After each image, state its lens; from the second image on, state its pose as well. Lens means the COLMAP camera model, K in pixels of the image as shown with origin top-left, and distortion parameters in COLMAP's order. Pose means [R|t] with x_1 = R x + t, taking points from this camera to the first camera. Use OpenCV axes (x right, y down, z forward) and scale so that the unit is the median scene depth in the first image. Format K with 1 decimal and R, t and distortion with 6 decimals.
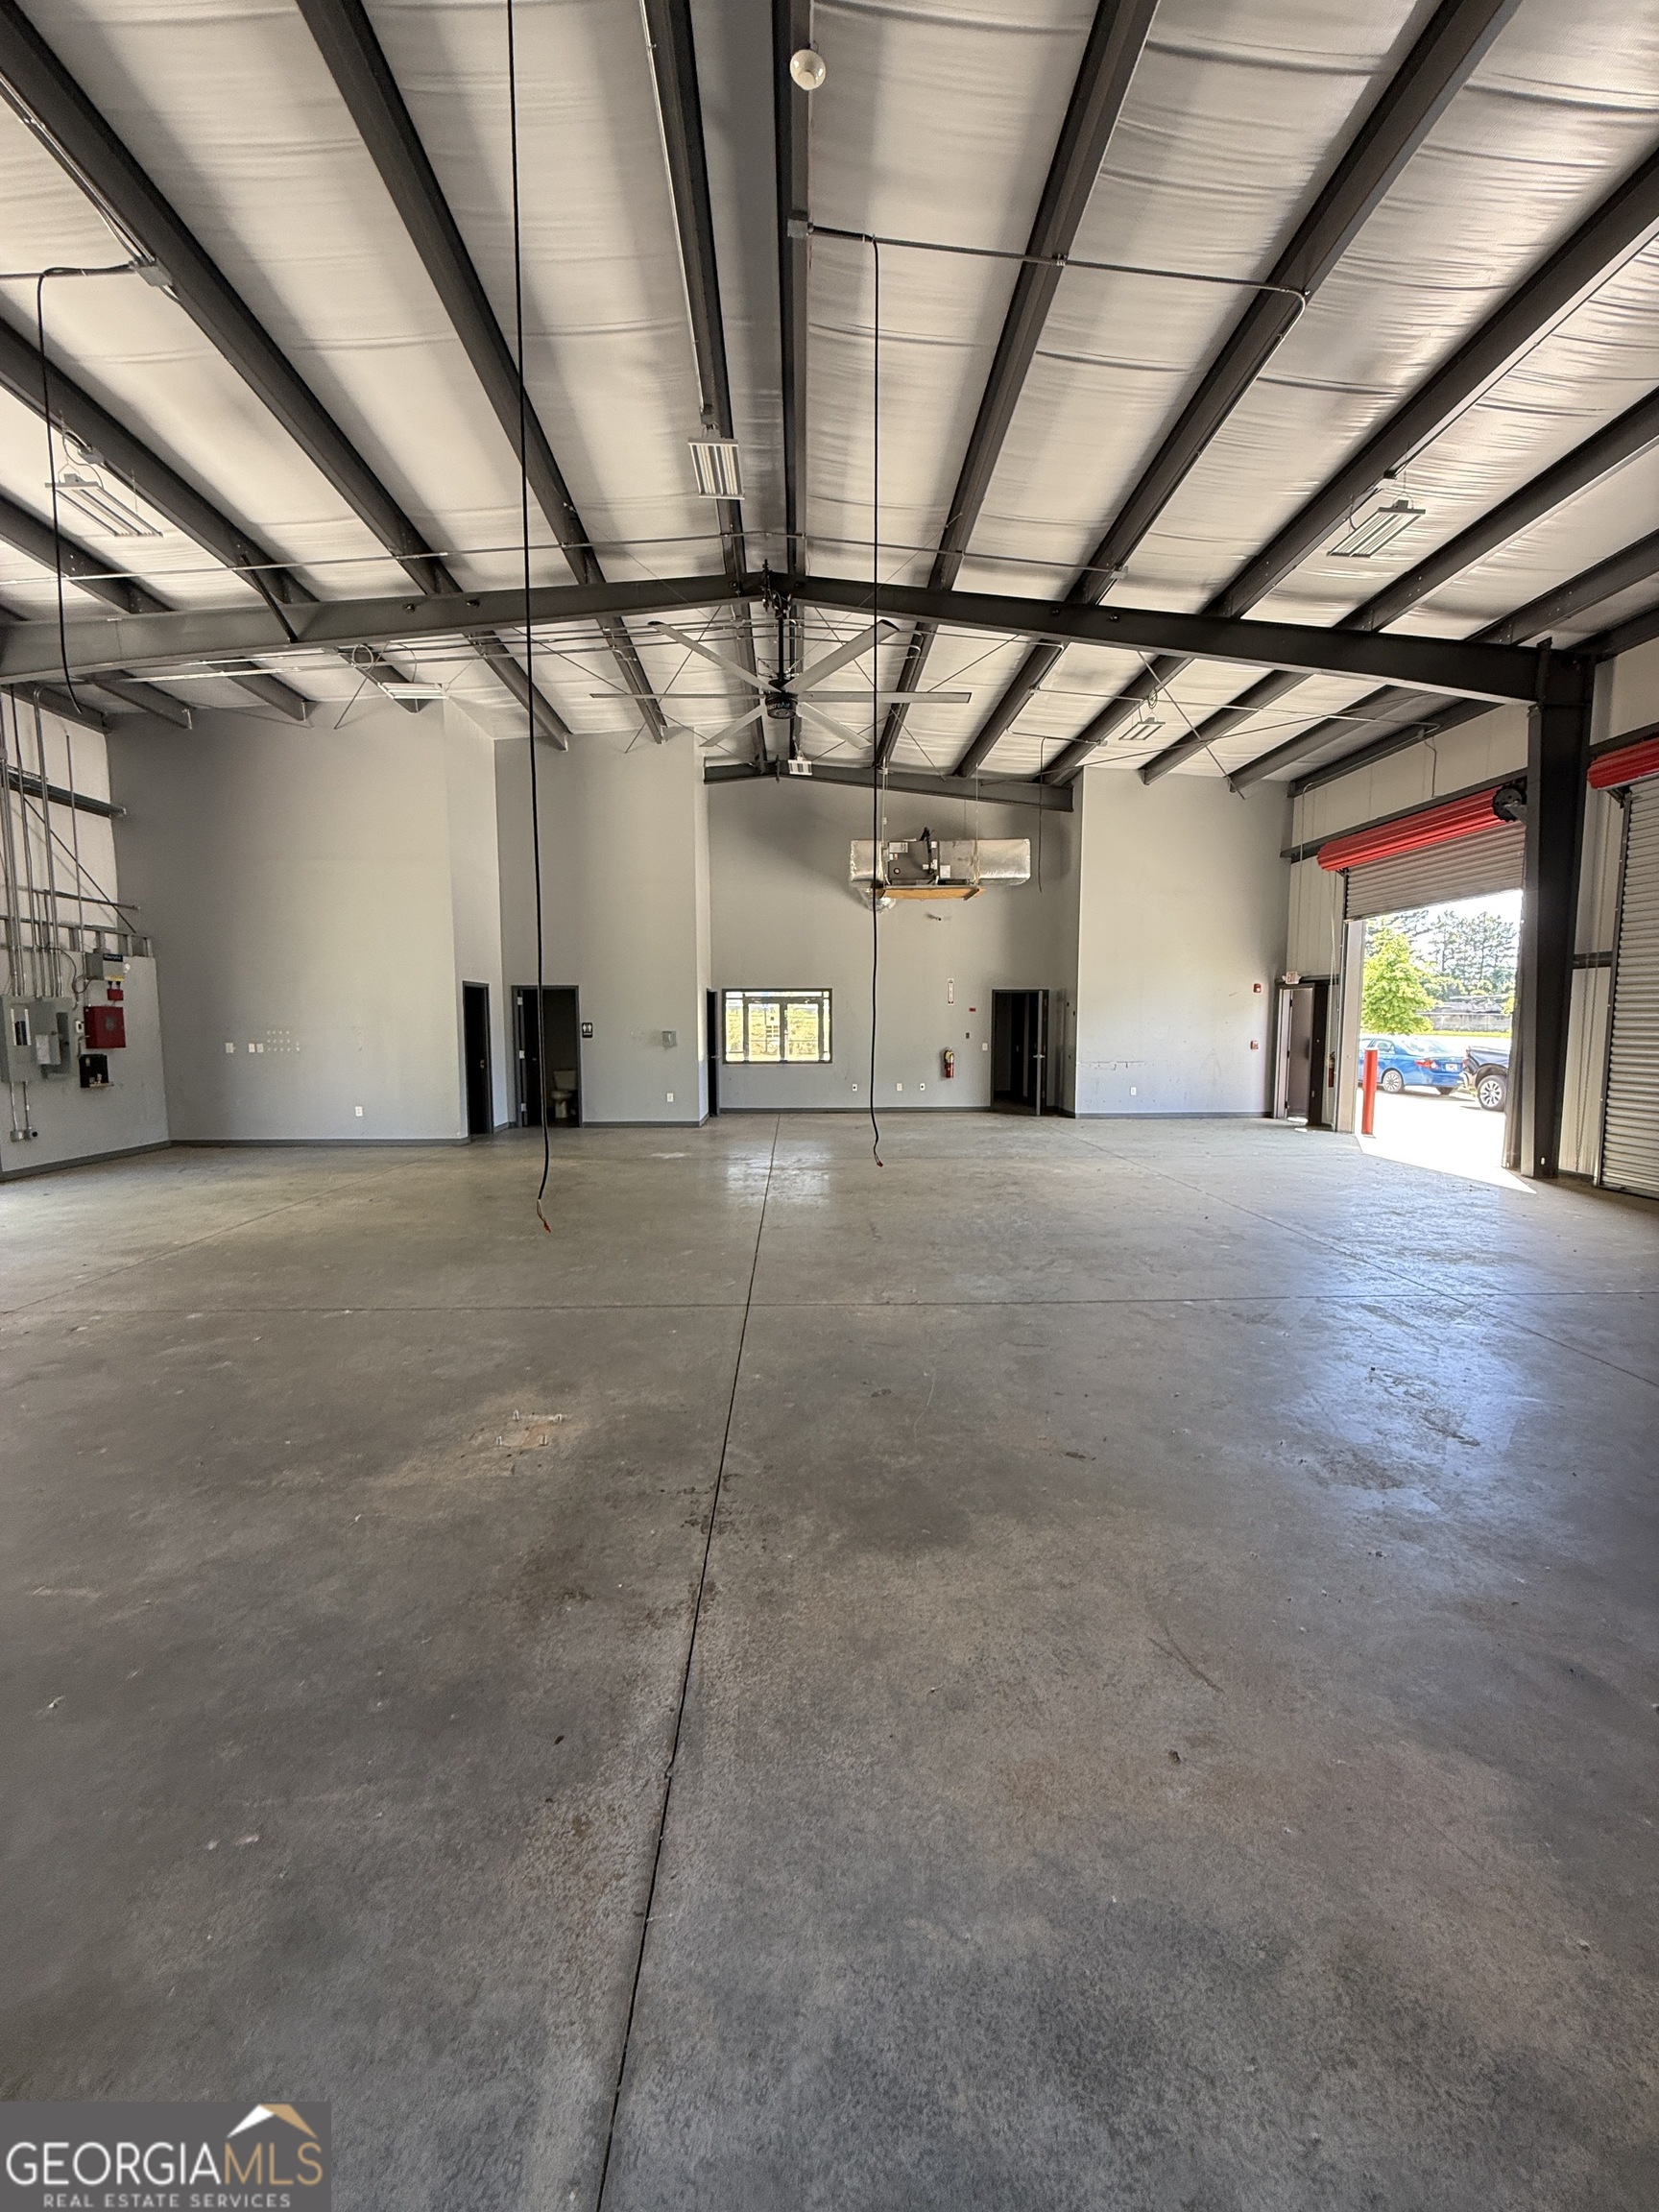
lens RADIAL K [[878.8, 0, 828.7], [0, 878.8, 1099.5], [0, 0, 1]] dist [0.000216, 0.000111]
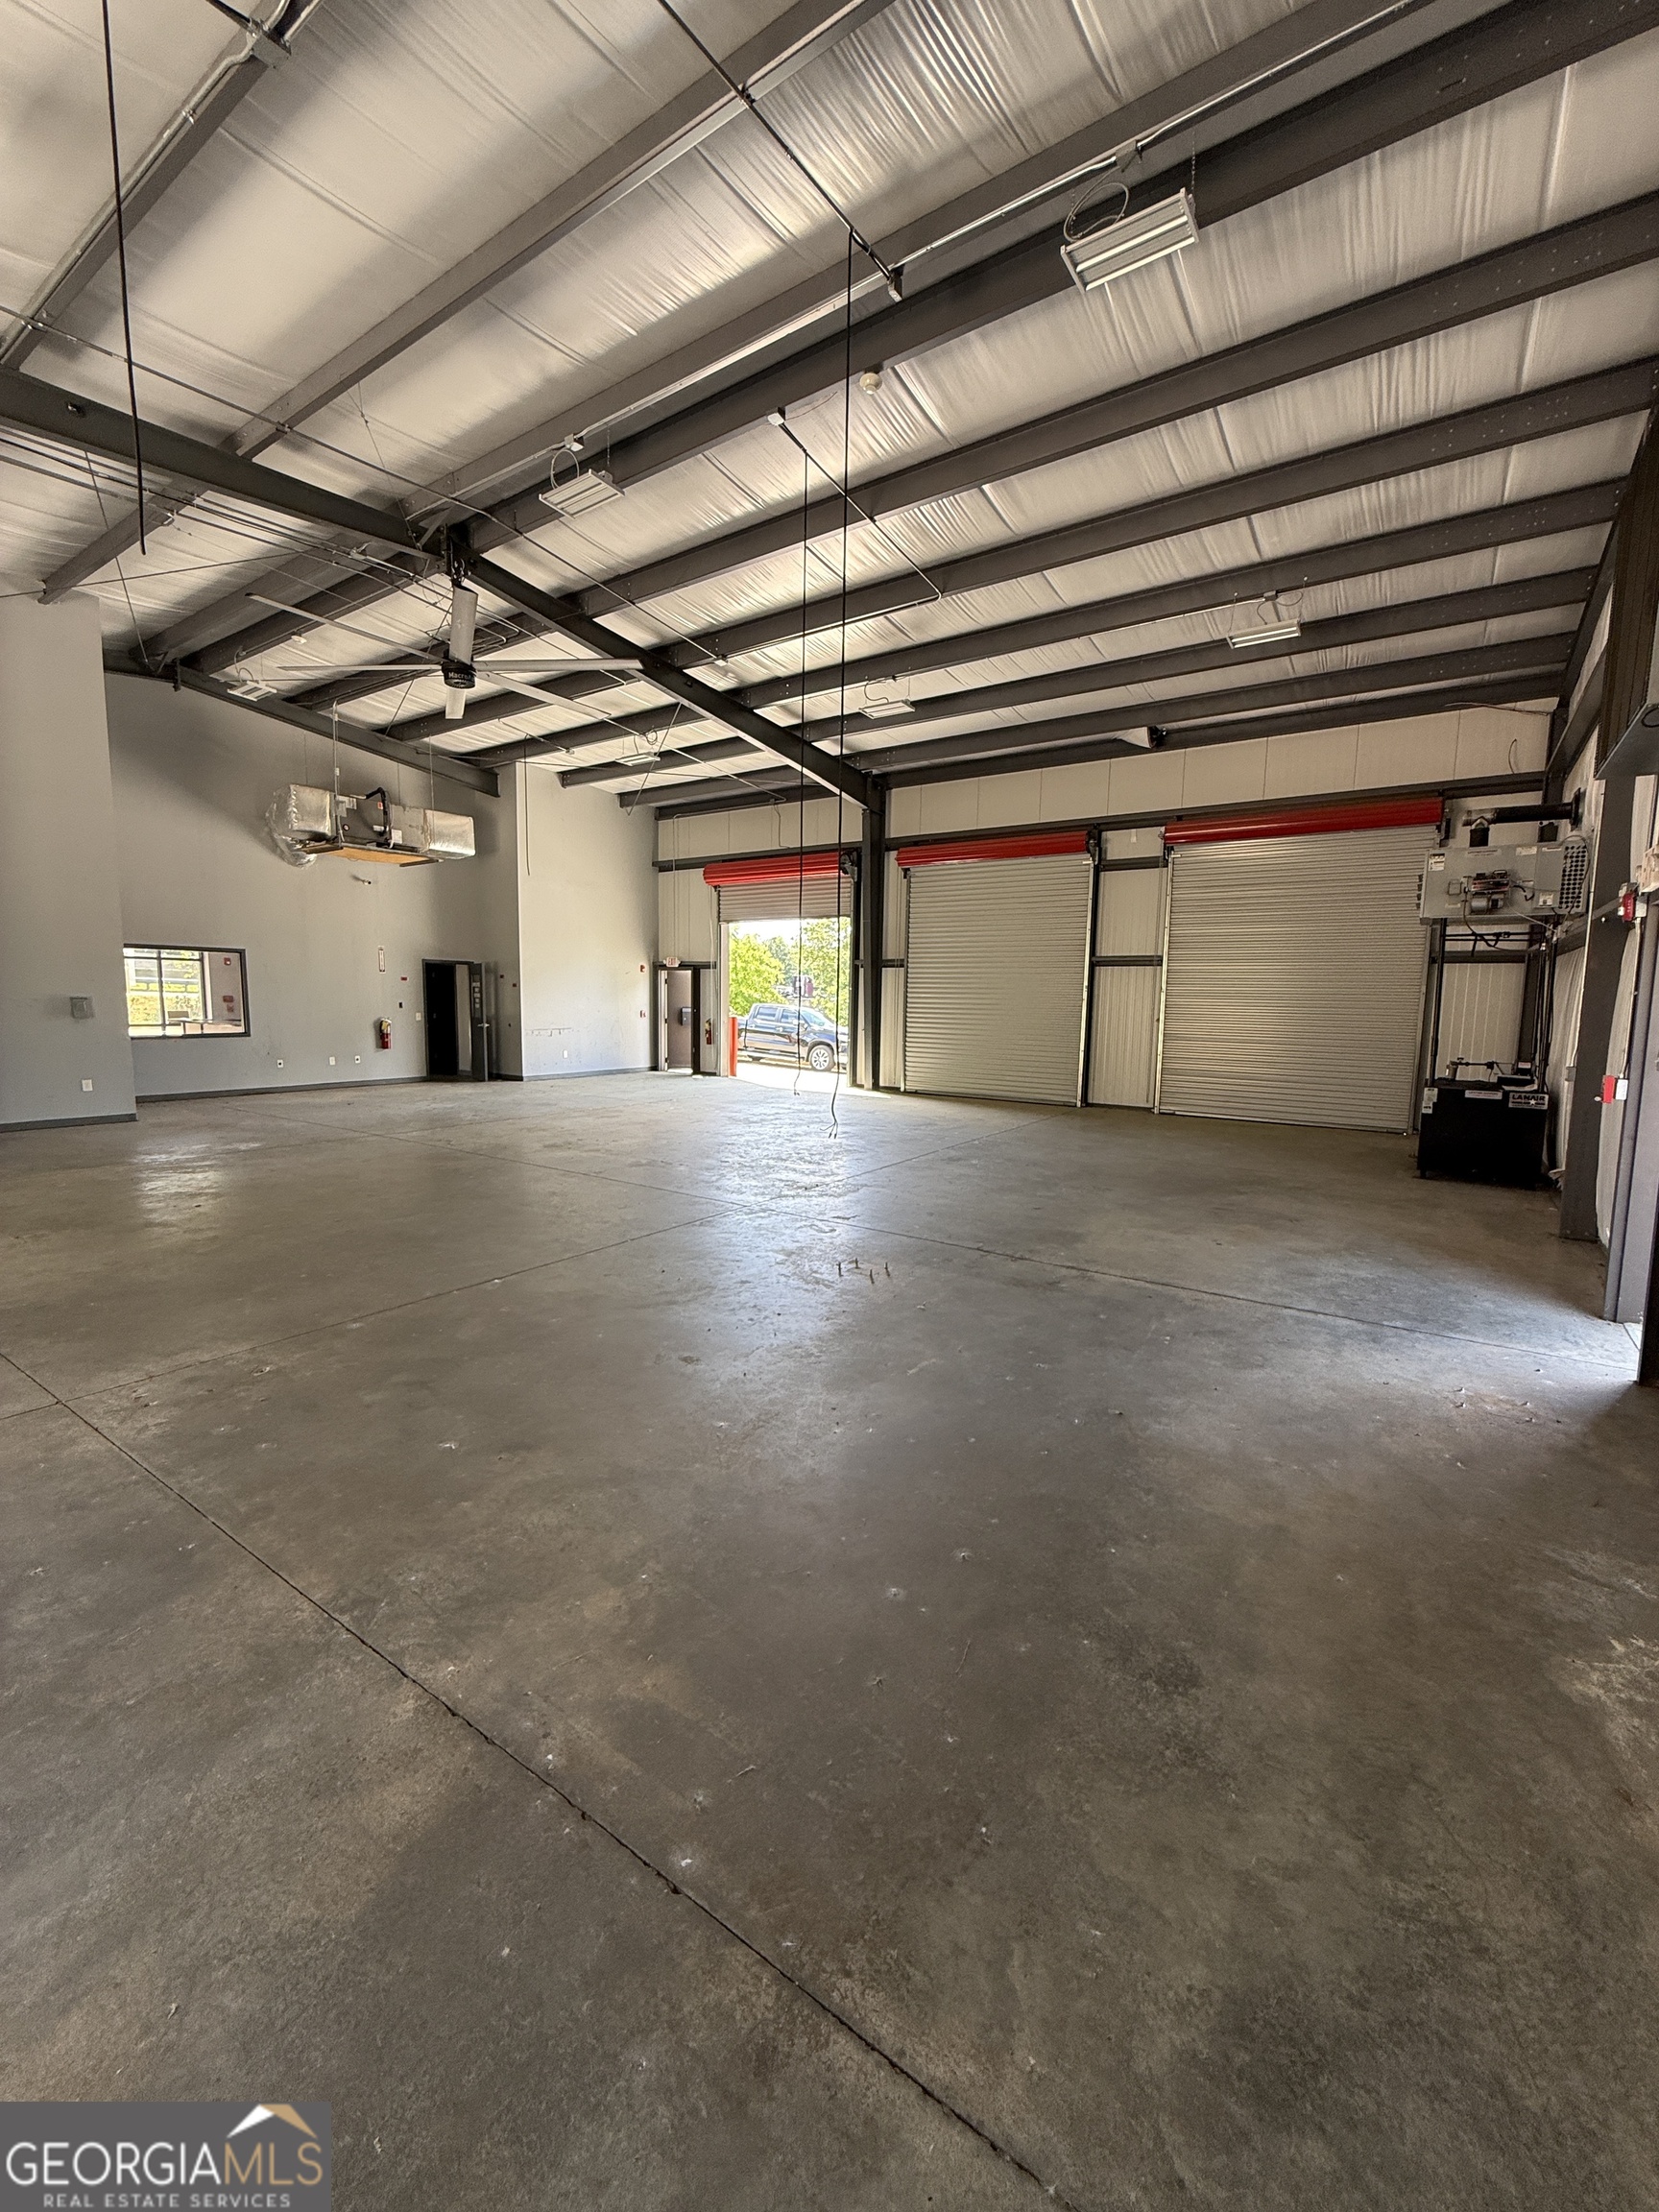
lens RADIAL K [[878.6, 0, 825.7], [0, 878.6, 1099.4], [0, 0, 1]] dist [0.000368, -0.000090]
pose [[0.593955, -0.081226, 0.800388, -0.576214], [0.055670, 0.996655, 0.059831, -0.000549], [-0.802570, 0.009021, 0.596490, 0.058175]]
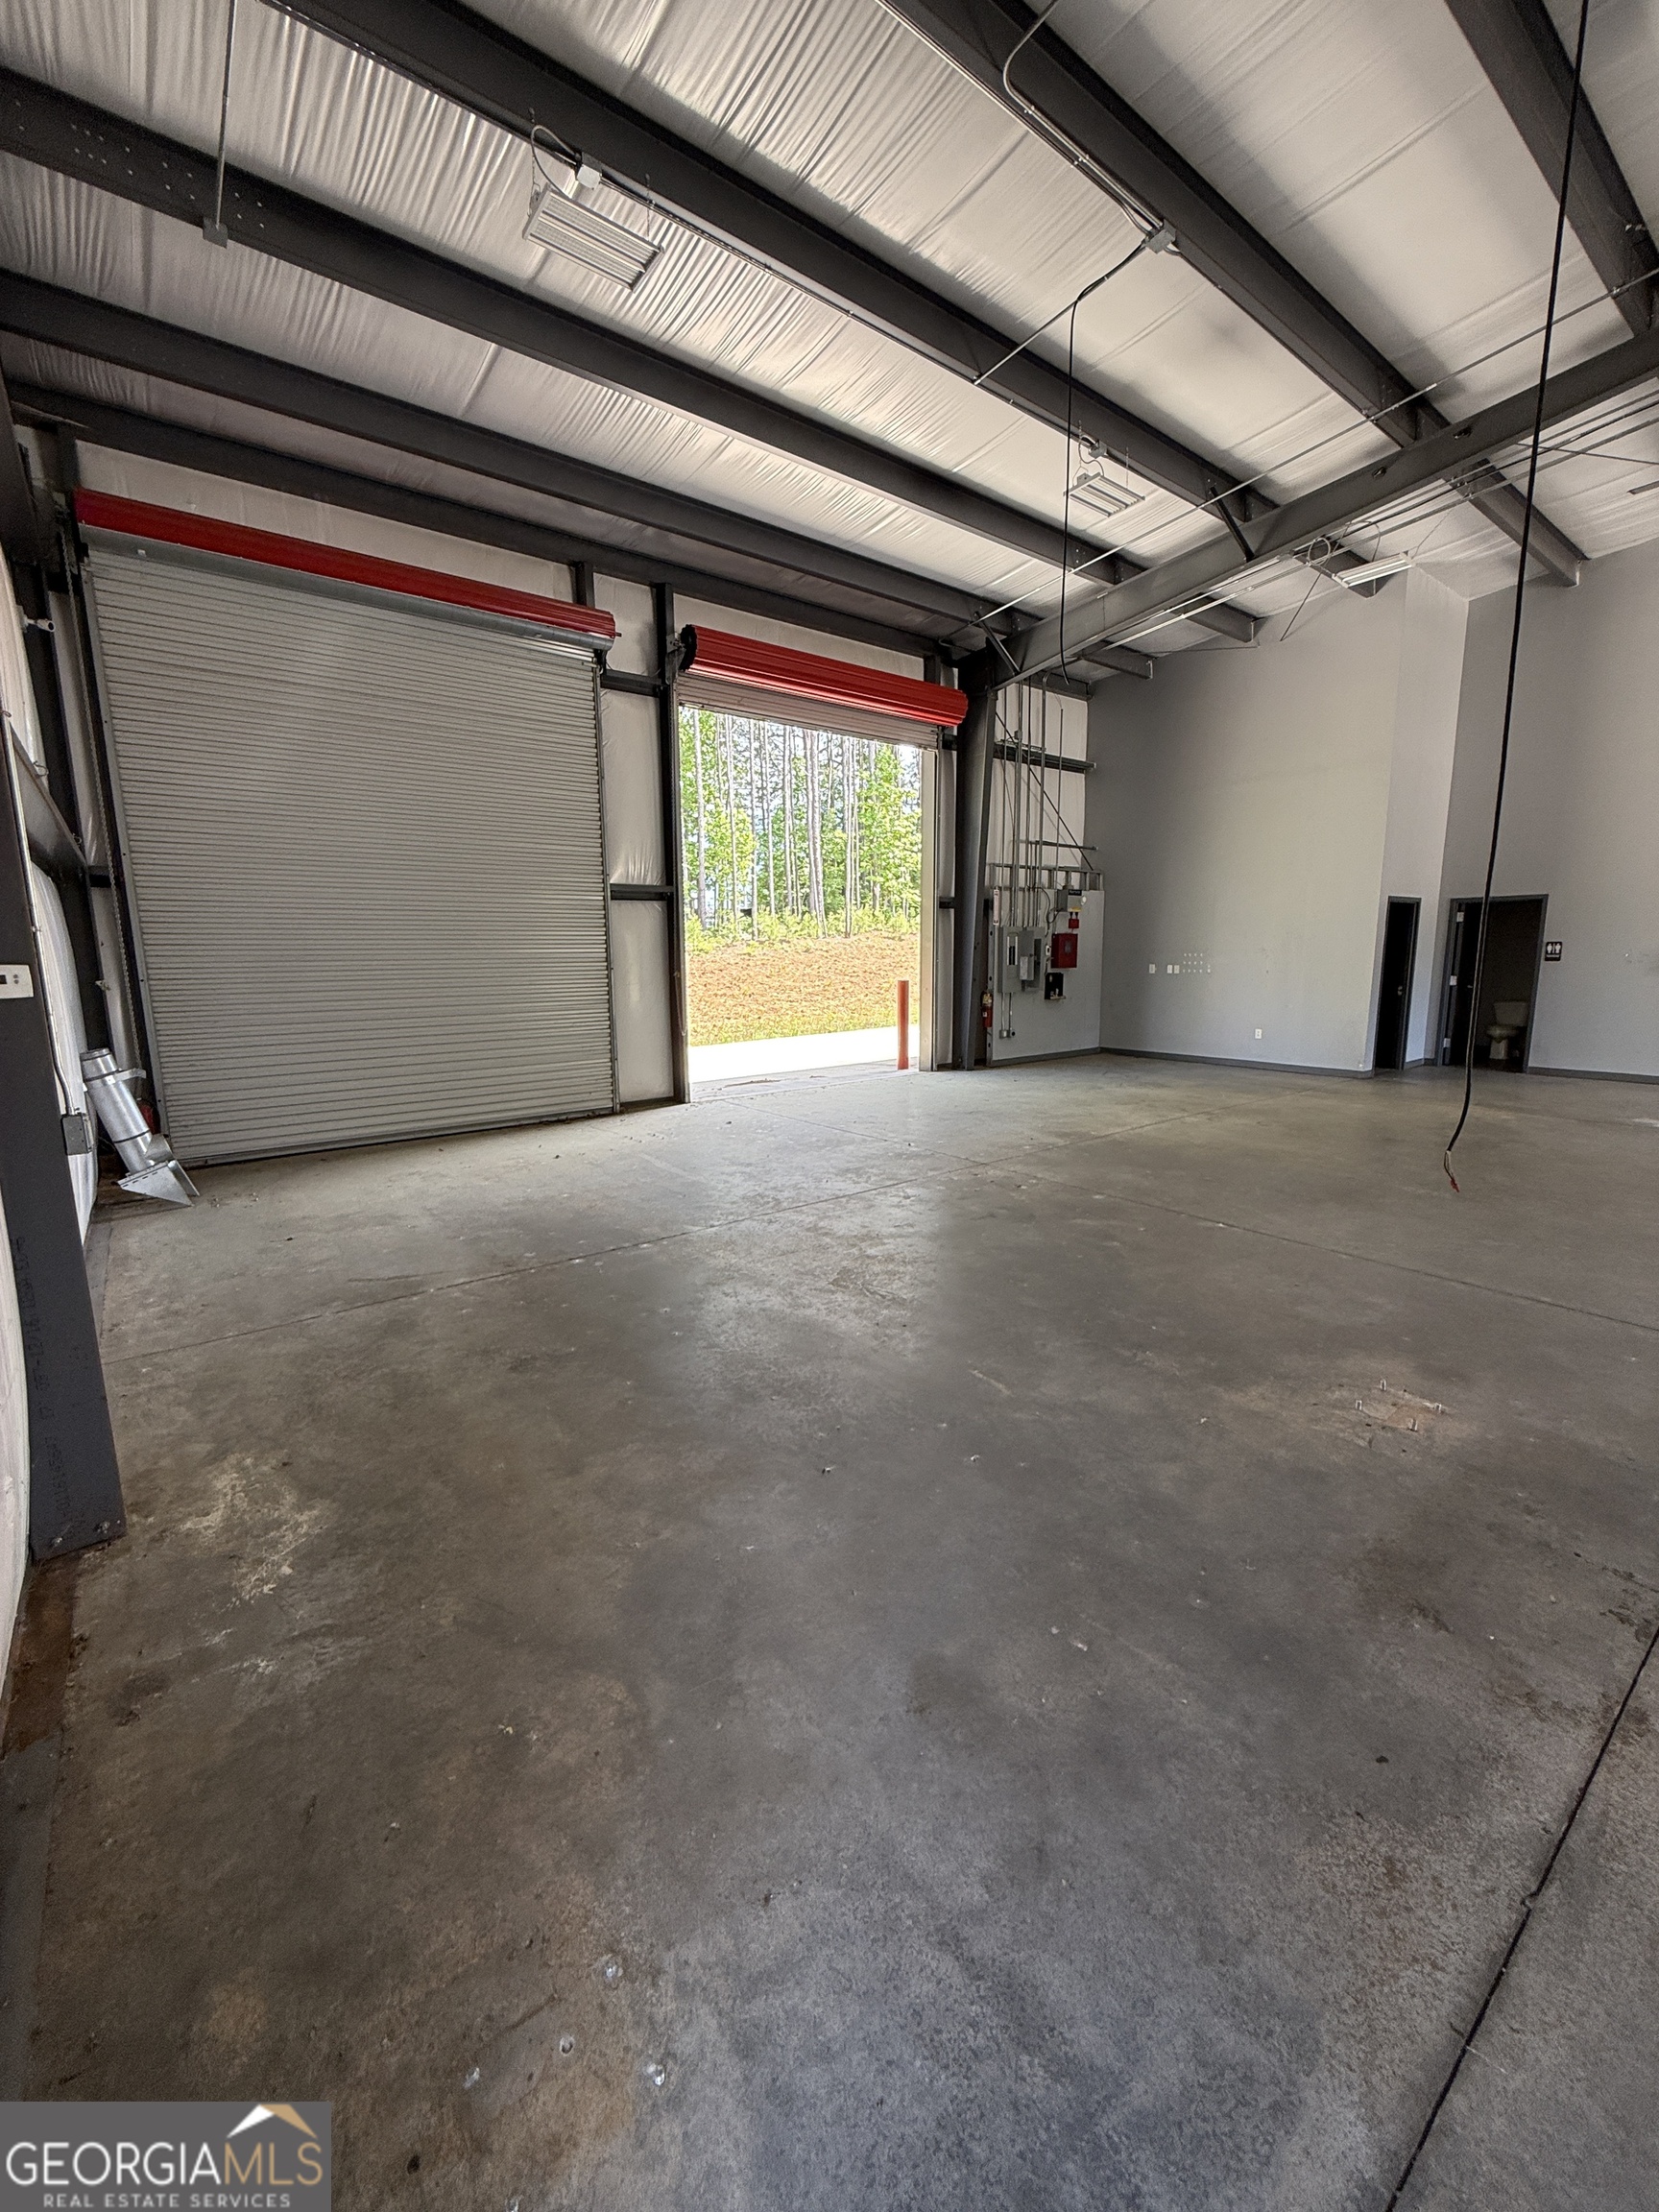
lens RADIAL K [[882.5, 0, 827.7], [0, 882.5, 1099.4], [0, 0, 1]] dist [0.000781, -0.000044]
pose [[0.582132, 0.129200, -0.802764, -0.001314], [-0.060698, 0.991445, 0.115551, 0.001416], [0.810826, -0.018539, 0.584994, 0.010153]]
